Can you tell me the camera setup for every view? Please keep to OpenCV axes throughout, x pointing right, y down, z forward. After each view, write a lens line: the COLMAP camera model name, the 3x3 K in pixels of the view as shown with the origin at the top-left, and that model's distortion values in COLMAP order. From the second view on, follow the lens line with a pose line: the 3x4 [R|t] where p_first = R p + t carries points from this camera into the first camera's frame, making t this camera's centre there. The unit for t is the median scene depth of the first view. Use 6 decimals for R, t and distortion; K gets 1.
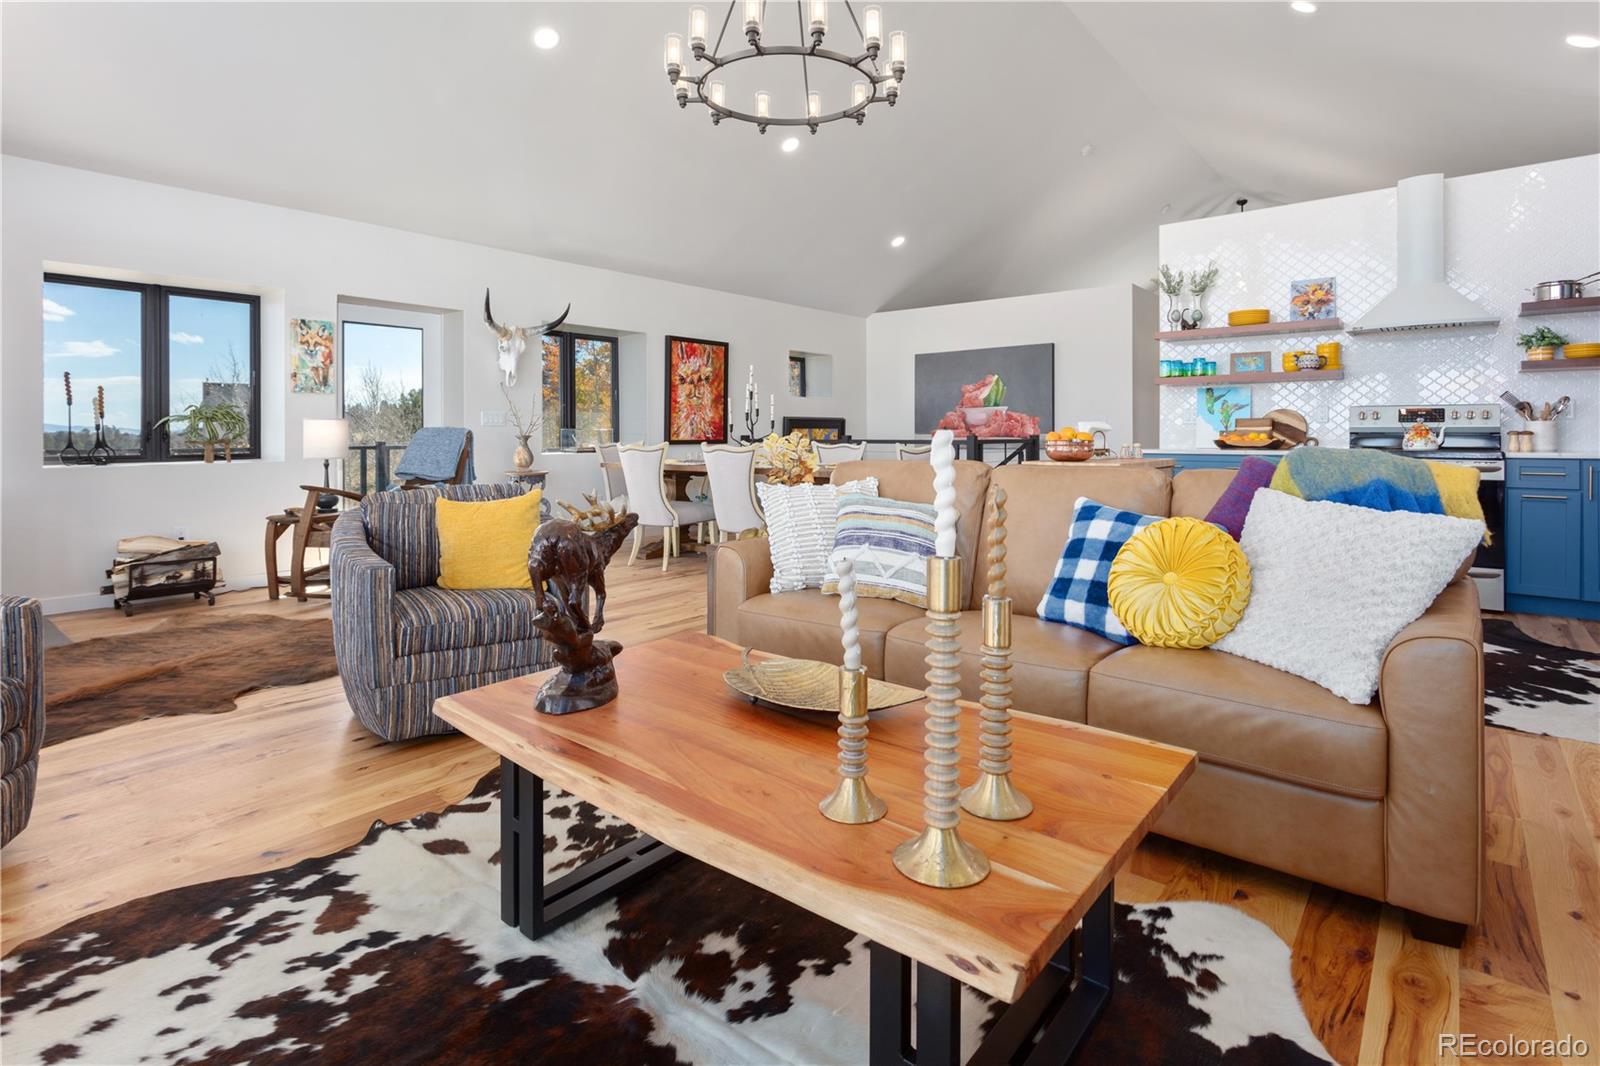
lens RADIAL K [[782.6, 0, 811.5], [0, 782.6, 452.5], [0, 0, 1]] dist [0.001382, 0.001769]
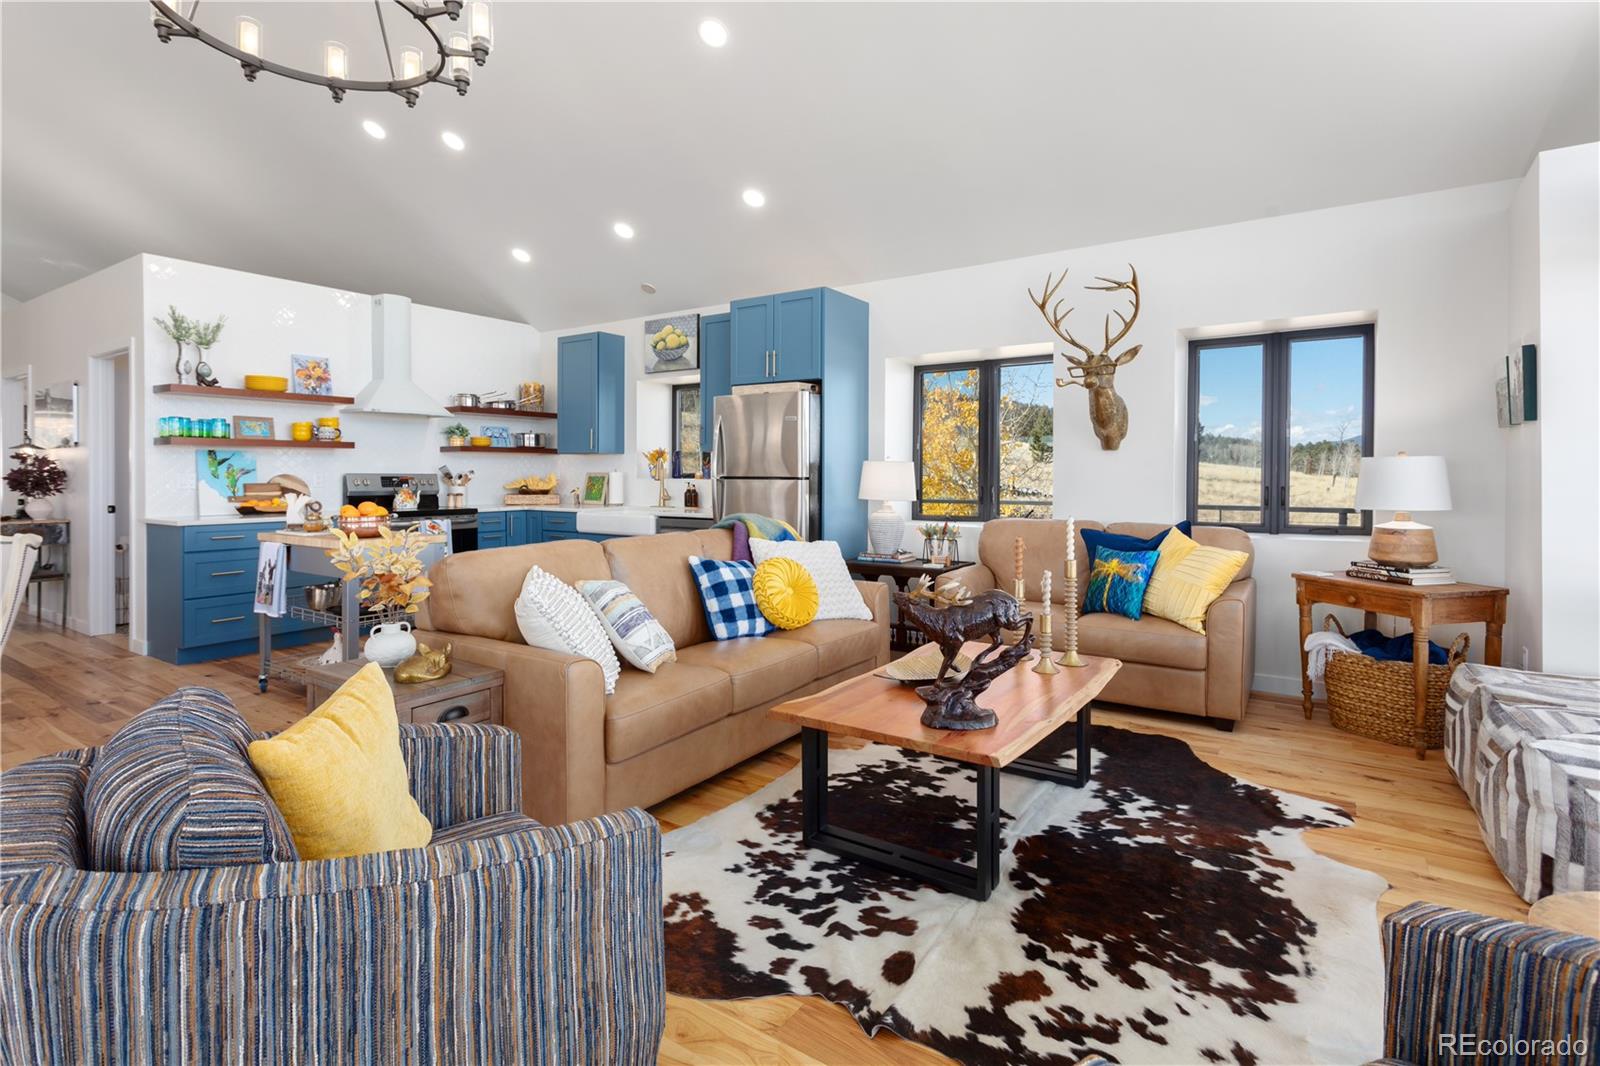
lens RADIAL K [[782.6, 0, 791.3], [0, 782.6, 479.4], [0, 0, 1]] dist [0.001382, 0.001769]
pose [[-0.083386, -0.002931, 0.996513, -0.589963], [0.024201, 0.999695, 0.004966, -0.045249], [-0.996223, 0.024531, -0.083289, 0.497813]]
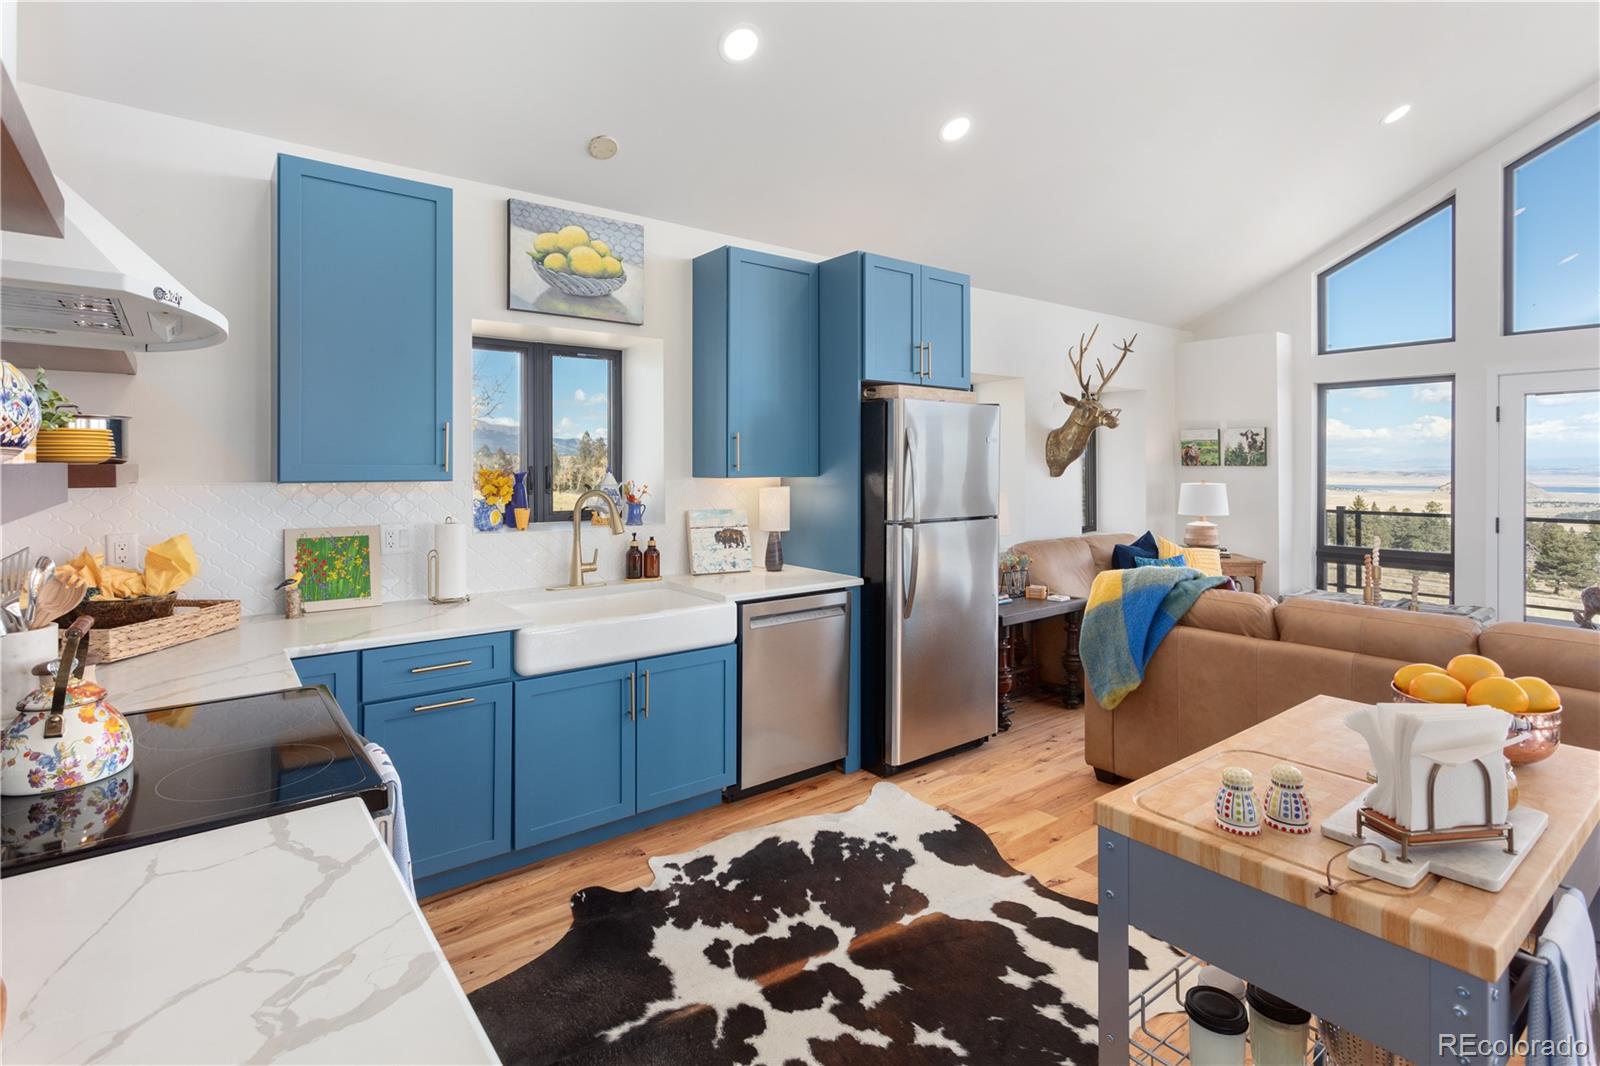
lens RADIAL K [[782.6, 0, 805.4], [0, 782.6, 467.2], [0, 0, 1]] dist [0.001382, 0.001769]
pose [[-0.975442, 0.004967, 0.220199, 0.490772], [0.011111, 0.999582, 0.026673, -0.119269], [-0.219974, 0.028464, -0.975090, 1.264058]]
